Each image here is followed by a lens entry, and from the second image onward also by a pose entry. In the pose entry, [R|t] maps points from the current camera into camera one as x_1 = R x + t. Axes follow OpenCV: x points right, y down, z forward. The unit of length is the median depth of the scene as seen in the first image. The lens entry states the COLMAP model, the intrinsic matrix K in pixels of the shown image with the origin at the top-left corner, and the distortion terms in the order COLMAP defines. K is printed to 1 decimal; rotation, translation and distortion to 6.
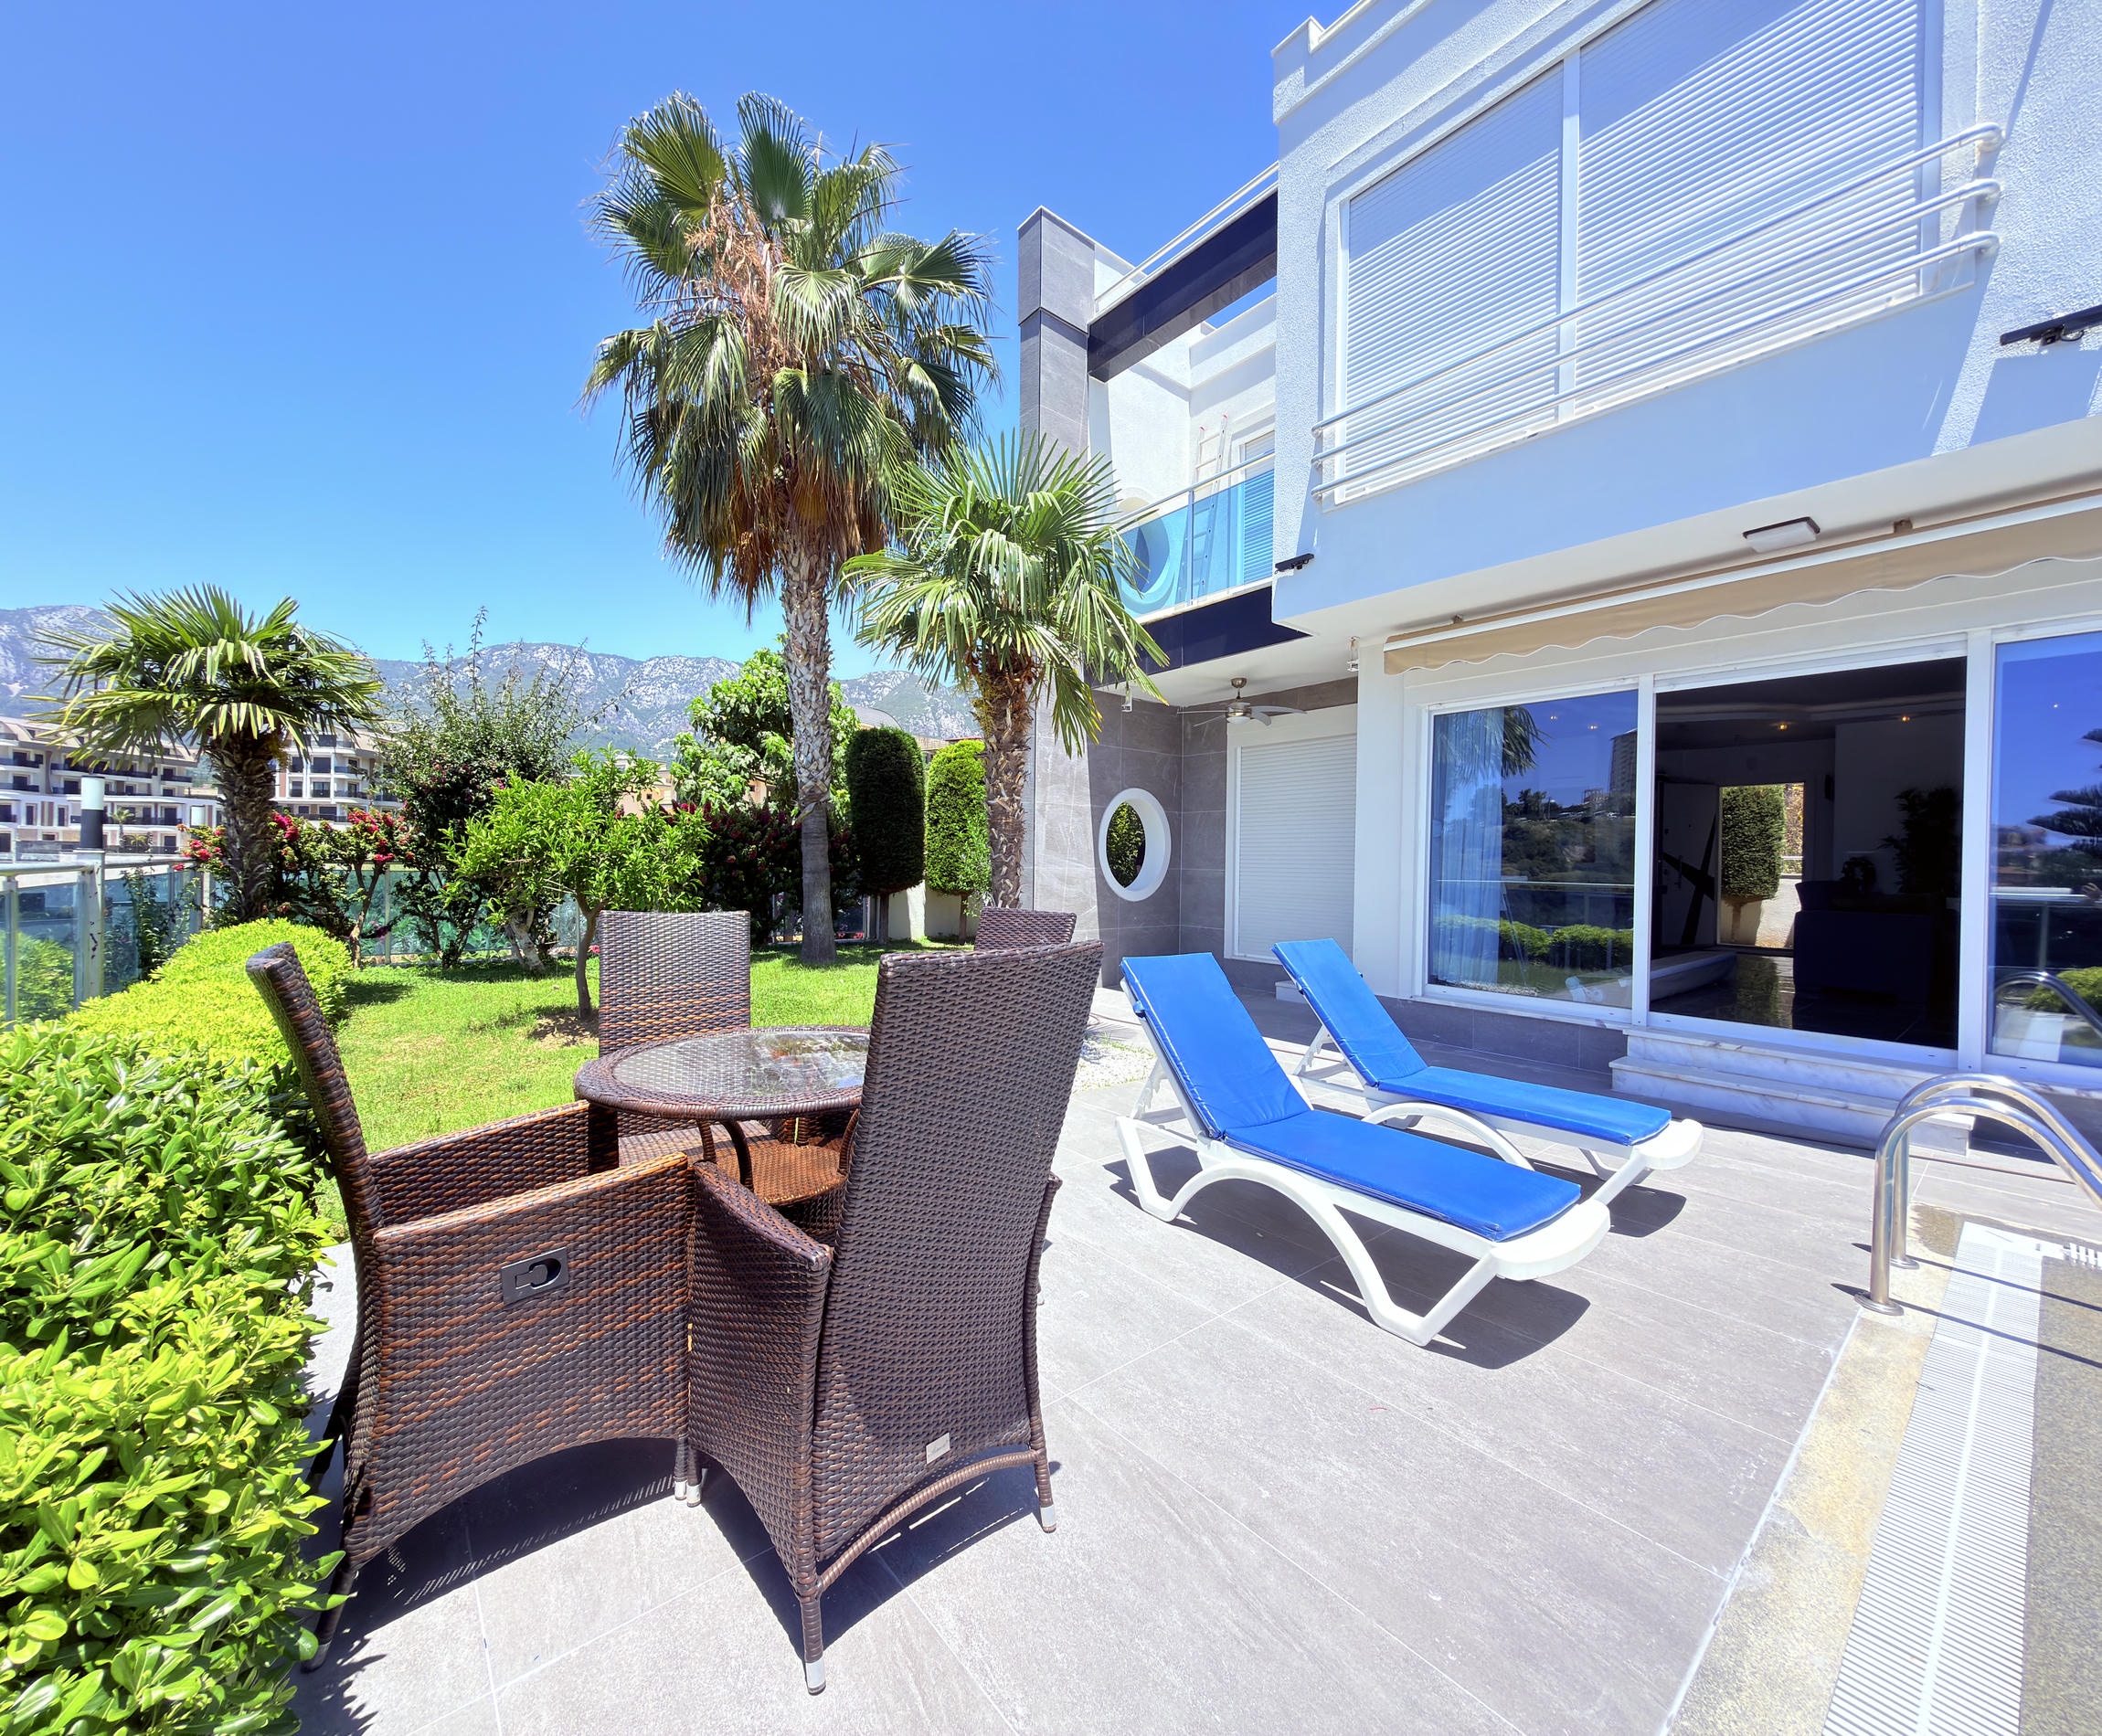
lens RADIAL K [[836.4, 0, 1050.8], [0, 836.4, 875.7], [0, 0, 1]] dist [0.001261, 0.000430]
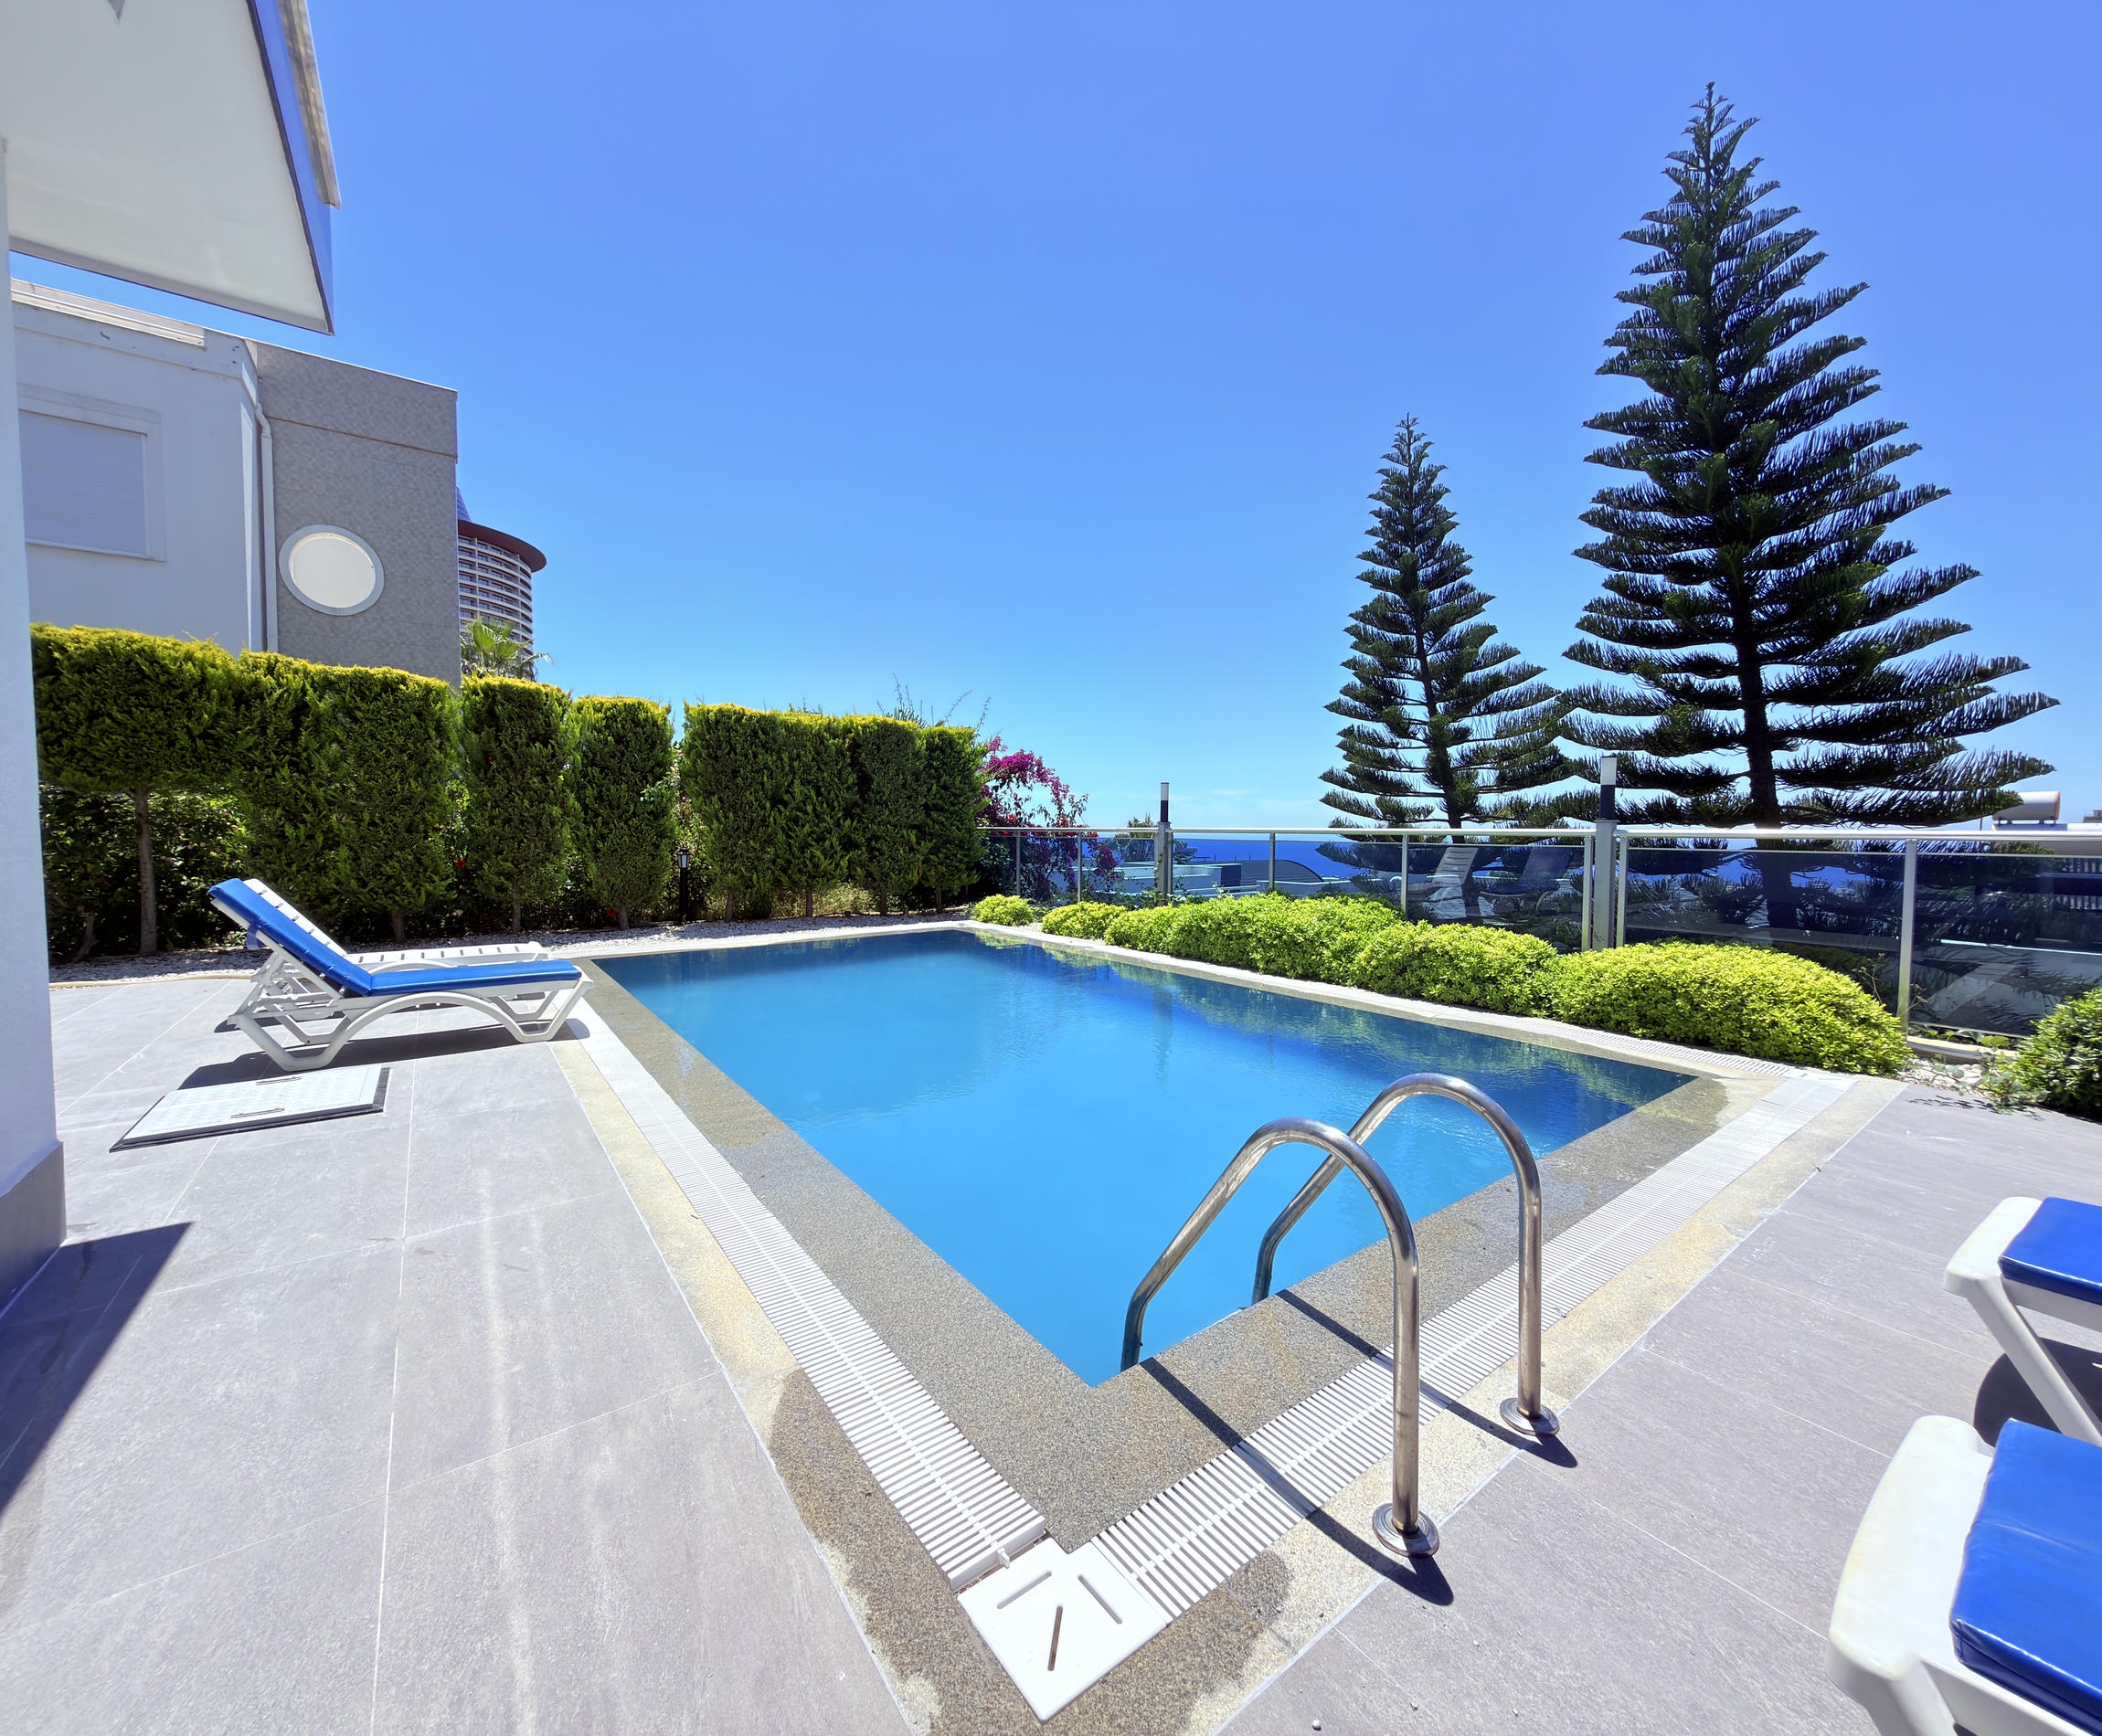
lens RADIAL K [[832.8, 0, 1051.0], [0, 832.8, 868.0], [0, 0, 1]] dist [0.000103, -0.000432]
pose [[-0.998054, -0.021718, 0.058453, 1.028719], [-0.017874, 0.997693, 0.065491, 0.023609], [-0.059740, 0.064319, -0.996140, 1.275806]]
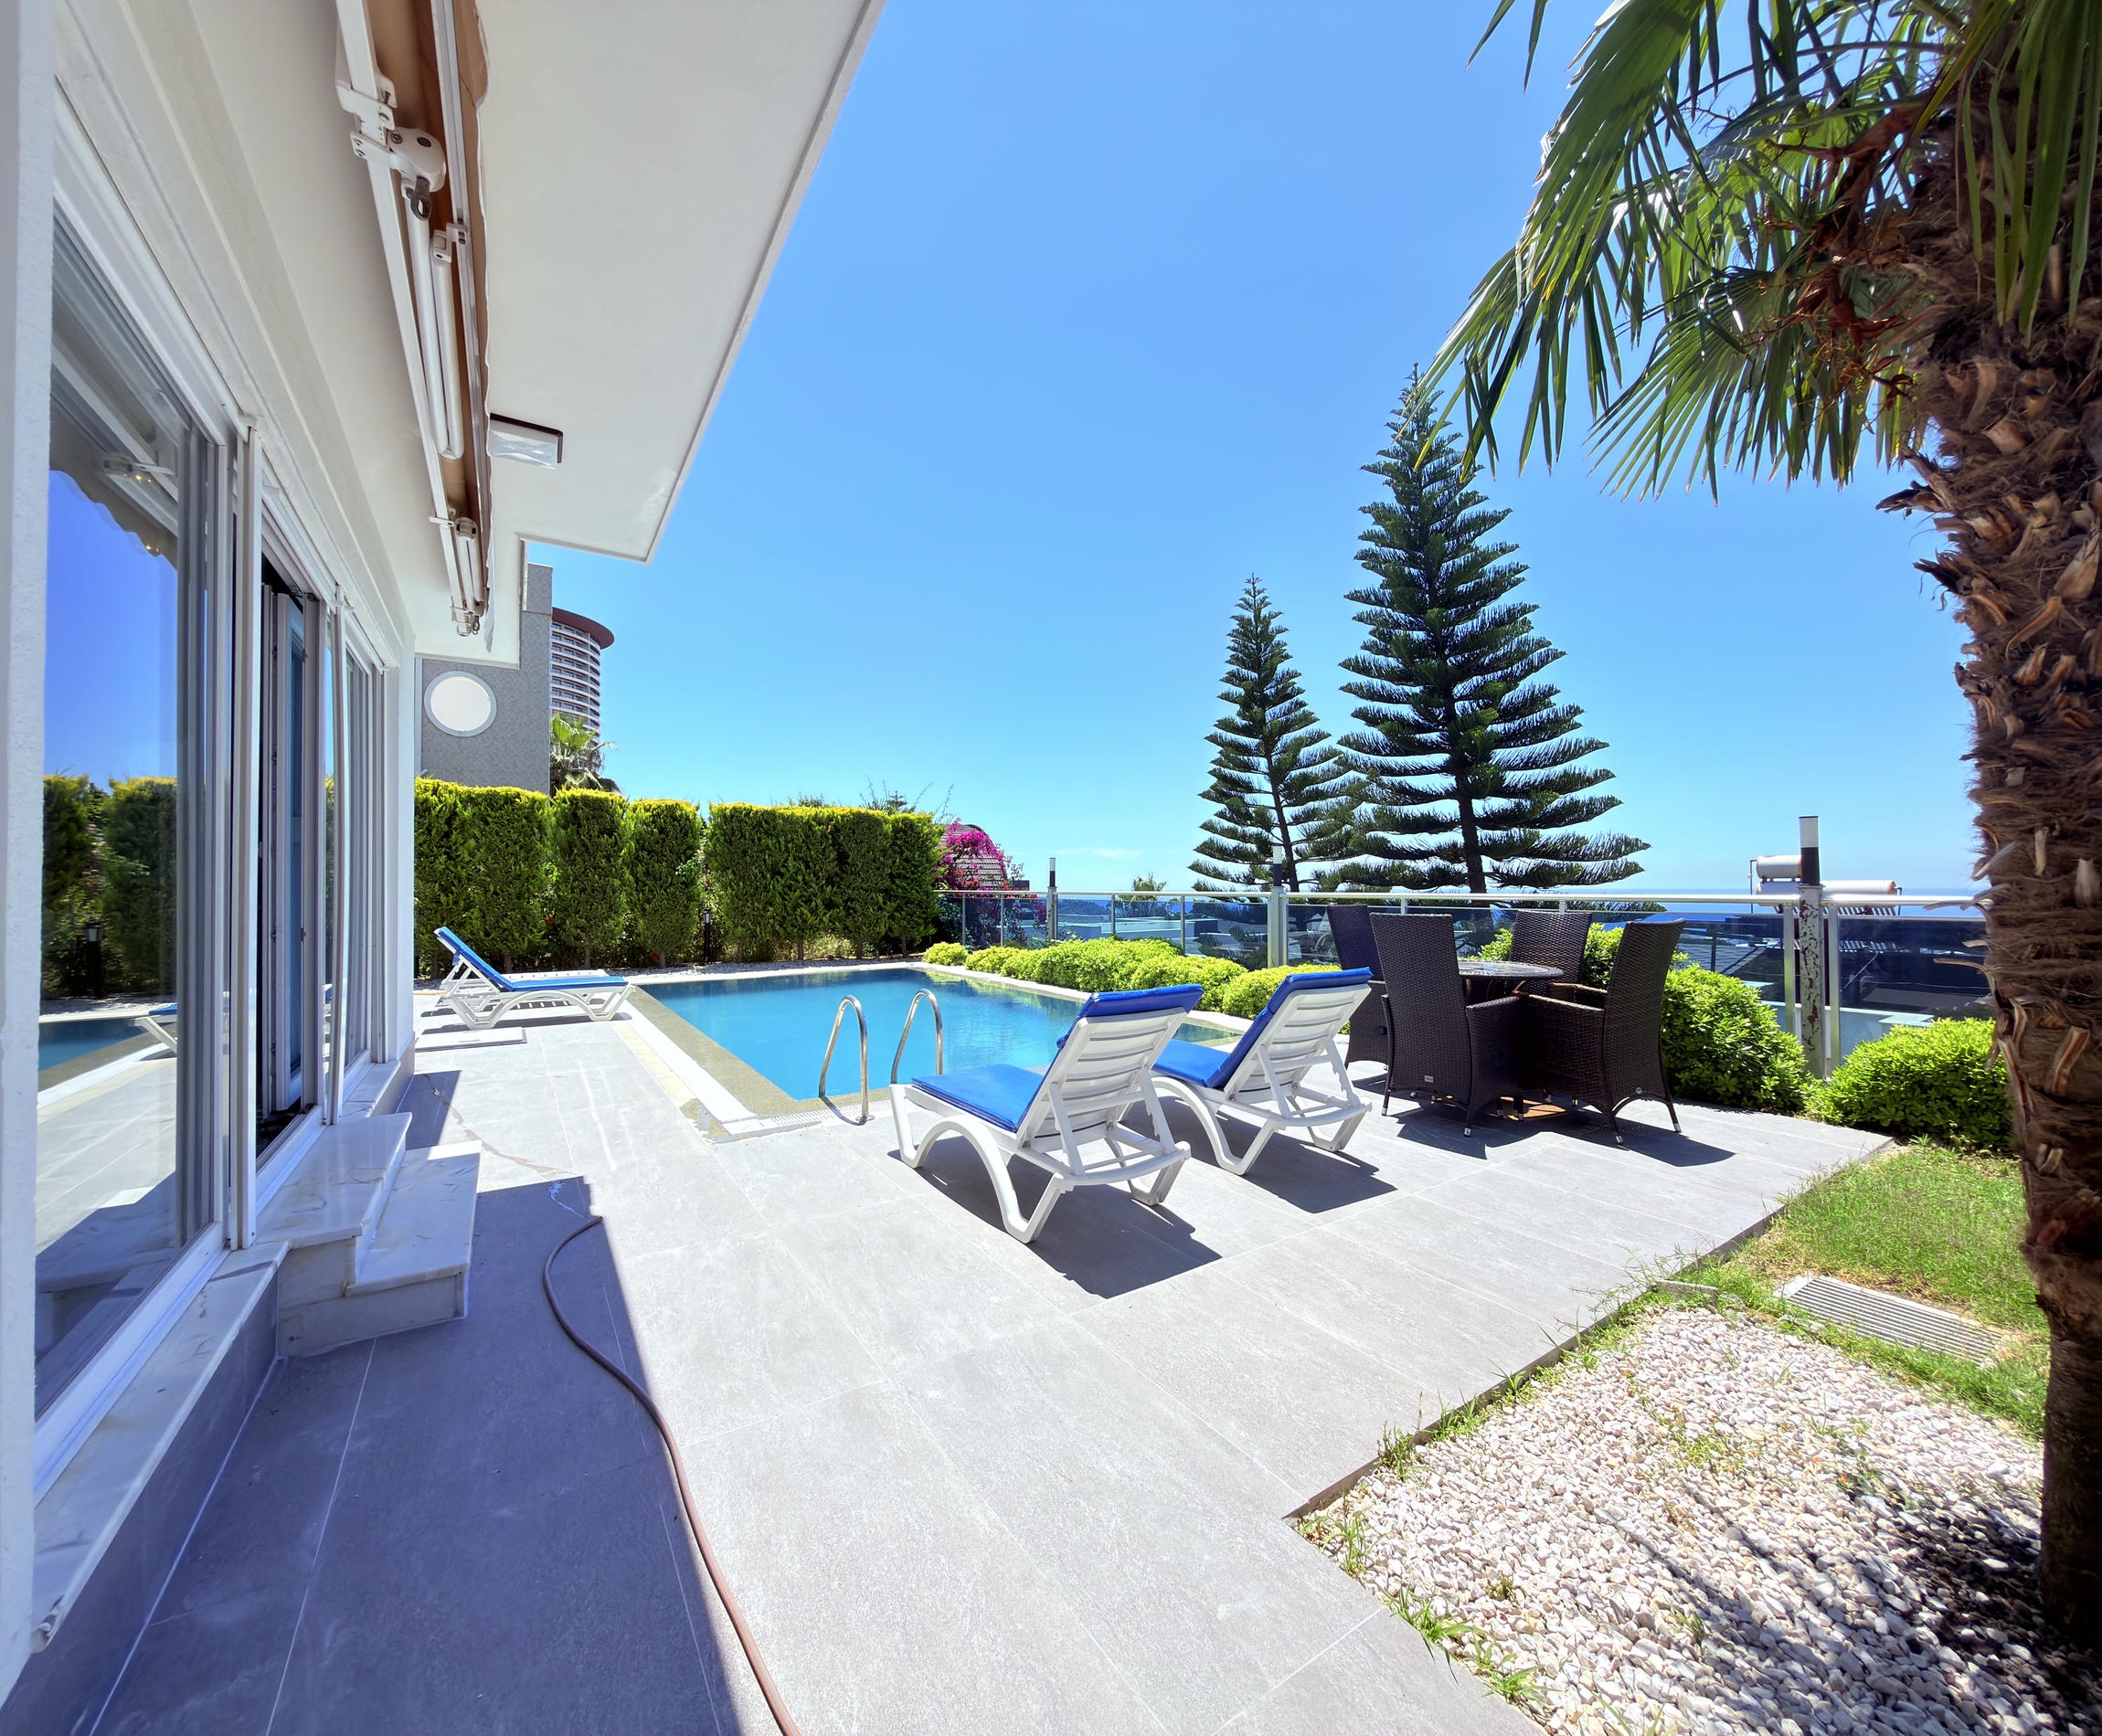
lens RADIAL K [[836.4, 0, 1050.8], [0, 836.4, 875.7], [0, 0, 1]] dist [0.001261, 0.000430]
pose [[-0.993138, -0.009564, 0.116553, 0.392654], [-0.008908, 0.999941, 0.006147, -0.026058], [-0.116605, 0.005066, -0.993165, 2.211963]]
